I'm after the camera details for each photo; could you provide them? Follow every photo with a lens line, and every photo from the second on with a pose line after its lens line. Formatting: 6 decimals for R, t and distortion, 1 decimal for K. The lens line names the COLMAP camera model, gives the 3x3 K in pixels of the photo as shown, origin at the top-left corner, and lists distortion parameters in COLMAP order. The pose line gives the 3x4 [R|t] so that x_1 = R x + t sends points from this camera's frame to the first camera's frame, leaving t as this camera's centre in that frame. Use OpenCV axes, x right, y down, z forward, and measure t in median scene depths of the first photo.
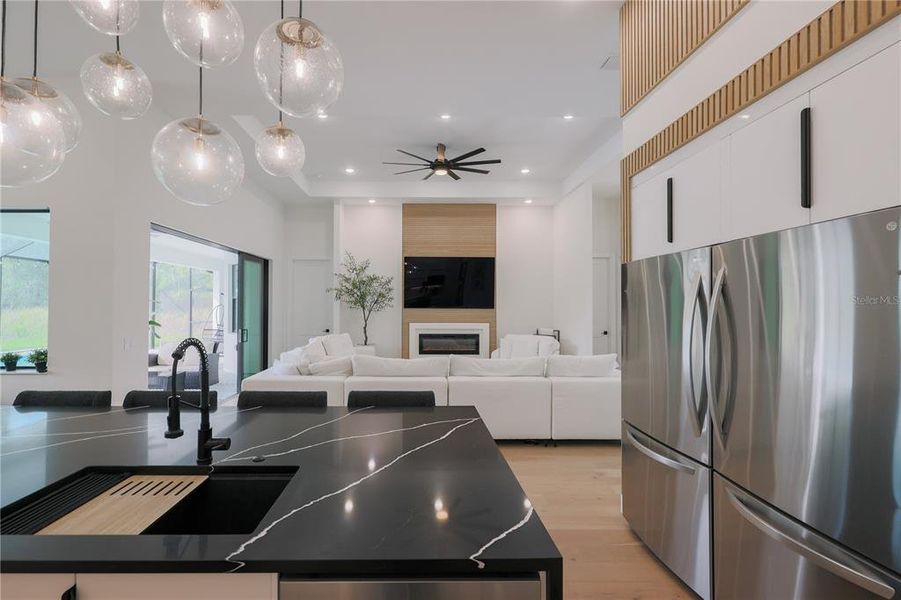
lens RADIAL K [[401.0, 0, 424.0], [0, 401.0, 299.2], [0, 0, 1]] dist [0.005709, 0.000188]
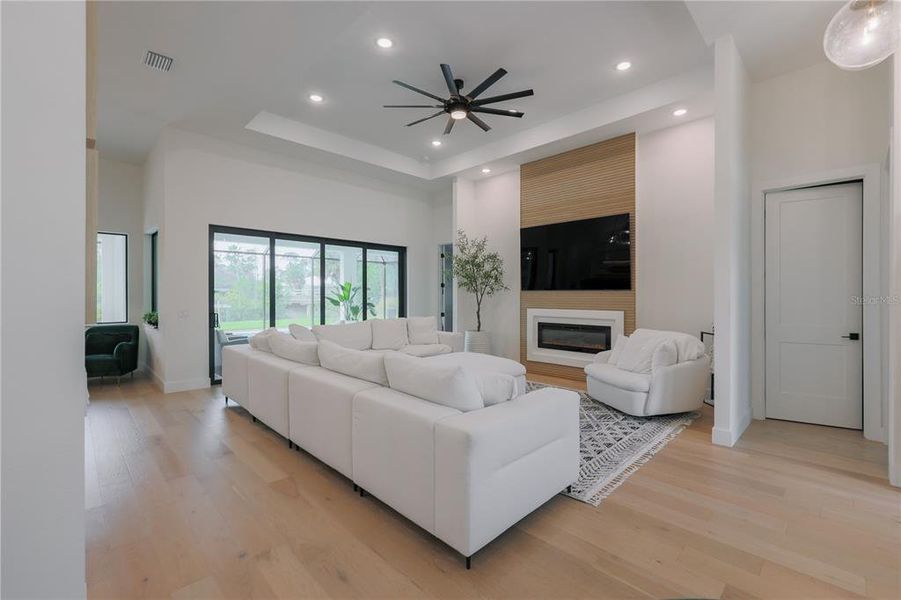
lens RADIAL K [[390.6, 0, 457.7], [0, 390.6, 297.7], [0, 0, 1]] dist [0.000477, 0.000299]
pose [[0.707364, 0.001938, -0.706846, 0.443955], [0.013603, 0.999774, 0.016354, 0.022943], [0.706718, -0.021184, 0.707178, 0.344442]]
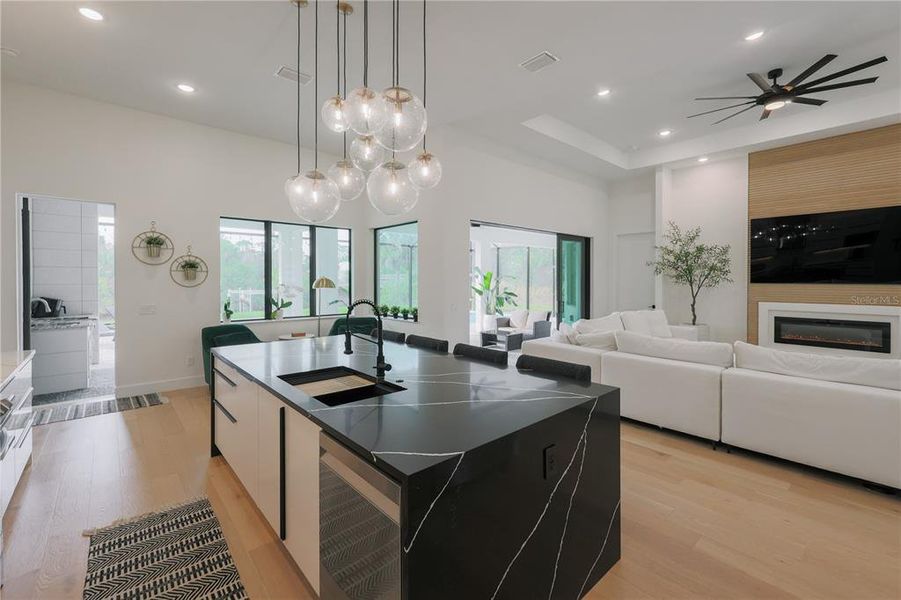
lens RADIAL K [[390.6, 0, 452.0], [0, 390.6, 283.0], [0, 0, 1]] dist [0.000477, 0.000299]
pose [[0.659148, 0.003265, -0.752006, 0.150697], [0.013667, 0.999773, 0.016320, 0.000716], [0.751889, -0.021035, 0.658954, 0.032287]]
